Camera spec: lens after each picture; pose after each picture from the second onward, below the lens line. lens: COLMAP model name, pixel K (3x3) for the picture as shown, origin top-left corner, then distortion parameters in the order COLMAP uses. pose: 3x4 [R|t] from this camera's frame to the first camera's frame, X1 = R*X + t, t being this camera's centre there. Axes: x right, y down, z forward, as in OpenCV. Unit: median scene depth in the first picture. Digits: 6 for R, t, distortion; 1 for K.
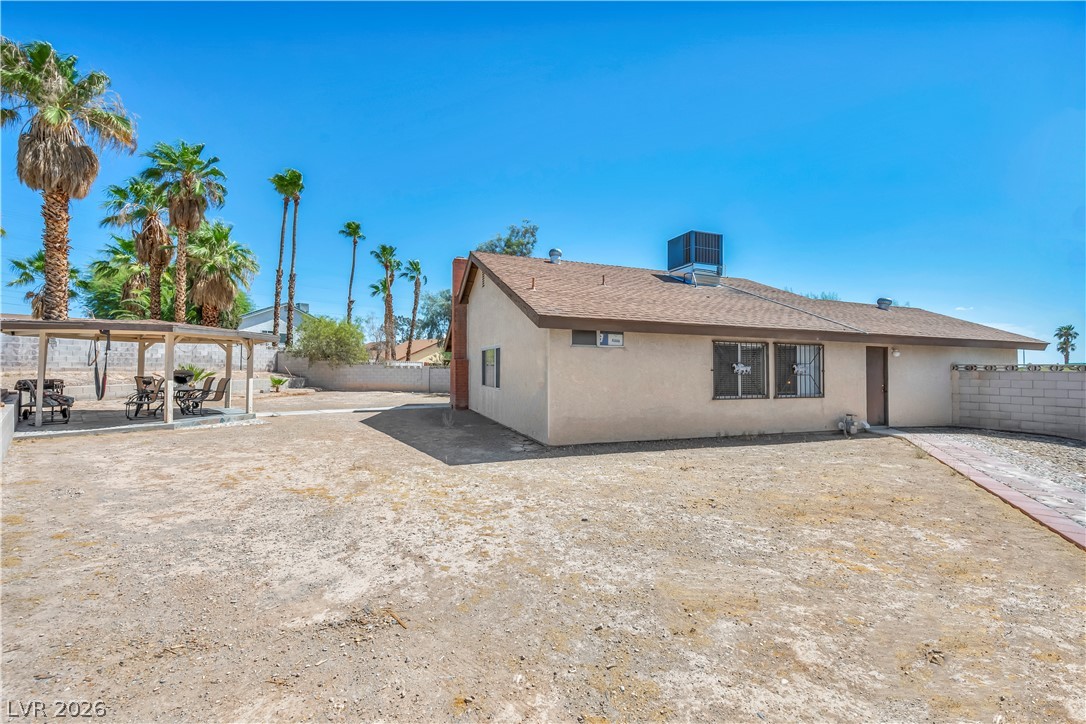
lens RADIAL K [[431.5, 0, 567.1], [0, 431.5, 361.1], [0, 0, 1]] dist [0.000826, -0.000346]
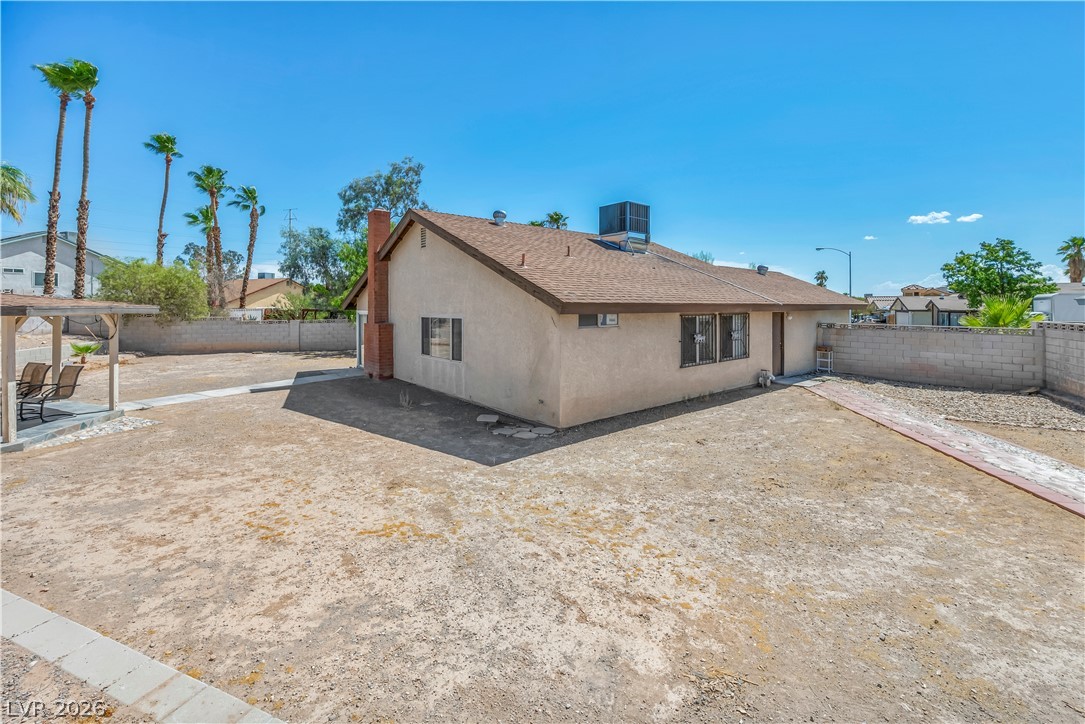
lens RADIAL K [[431.1, 0, 578.2], [0, 431.1, 314.6], [0, 0, 1]] dist [0.000826, -0.000346]
pose [[0.945840, -0.014244, 0.324319, -0.267783], [0.005096, 0.999565, 0.029039, -0.080988], [-0.324592, -0.025814, 0.945502, 0.034377]]
